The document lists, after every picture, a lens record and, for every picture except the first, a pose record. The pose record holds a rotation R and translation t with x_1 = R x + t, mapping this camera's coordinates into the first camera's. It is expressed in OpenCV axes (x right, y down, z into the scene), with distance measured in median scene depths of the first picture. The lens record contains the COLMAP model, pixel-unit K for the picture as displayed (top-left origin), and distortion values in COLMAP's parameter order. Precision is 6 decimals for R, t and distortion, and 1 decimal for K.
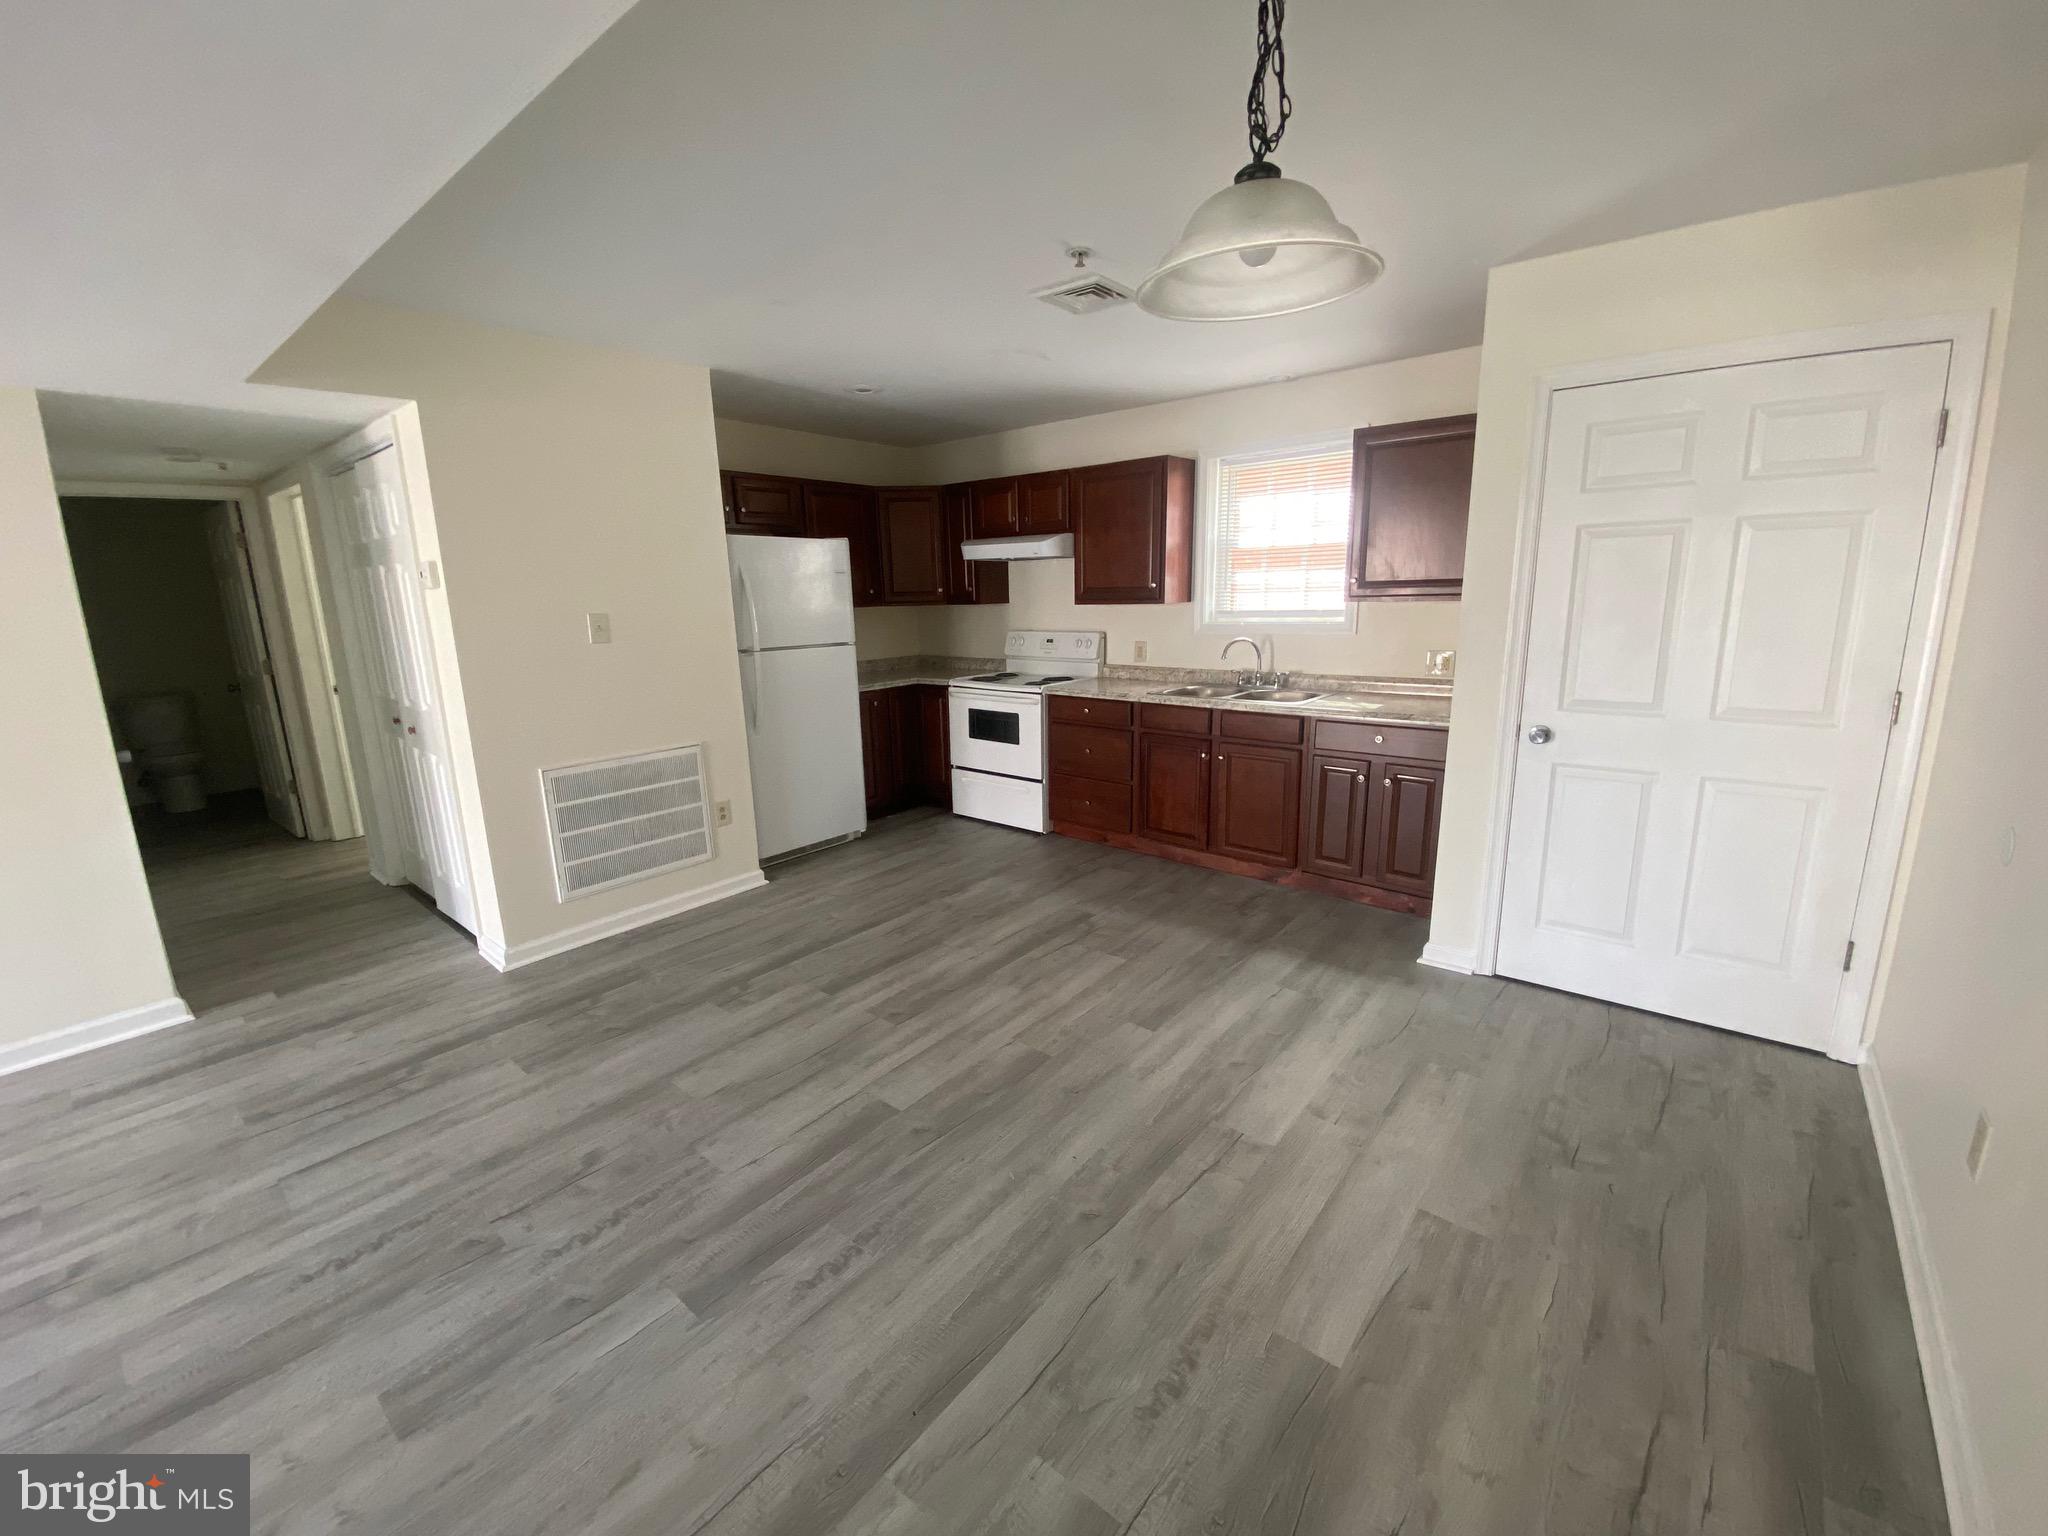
lens RADIAL K [[831.4, 0, 1033.6], [0, 831.4, 764.6], [0, 0, 1]] dist [0.001179, -0.010854]
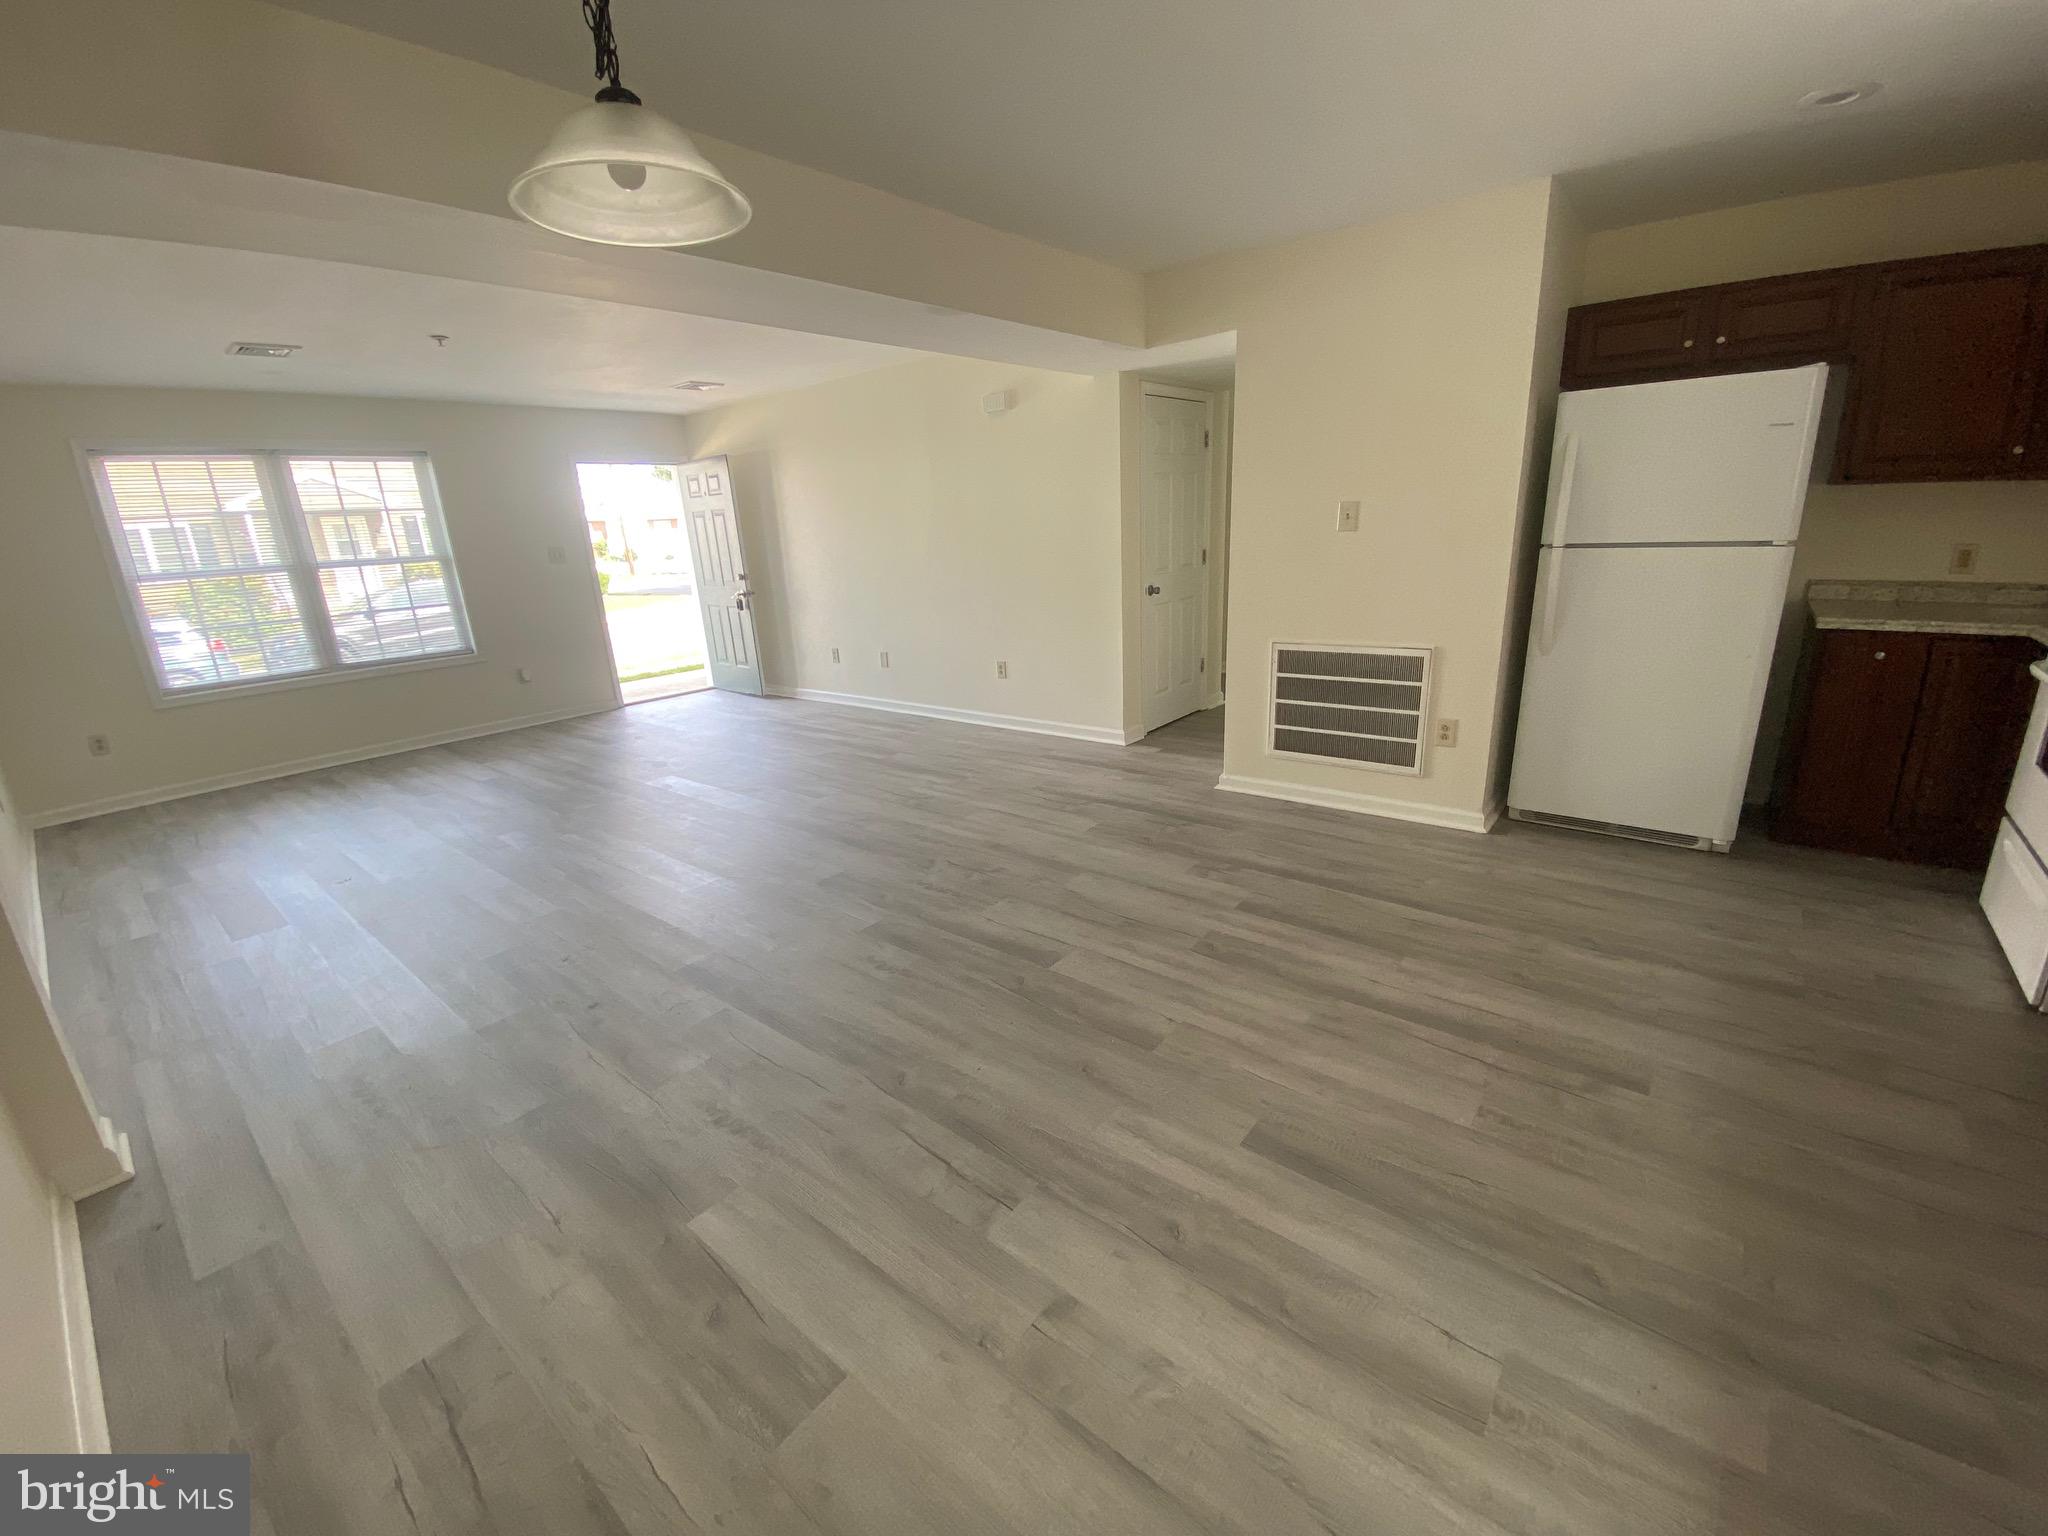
lens RADIAL K [[831.4, 0, 988.0], [0, 831.4, 764.9], [0, 0, 1]] dist [0.001179, -0.010854]
pose [[-0.033846, 0.303318, -0.952288, 0.485172], [-0.157104, 0.939373, 0.304788, -0.100339], [0.987002, 0.159924, 0.015858, 0.504743]]
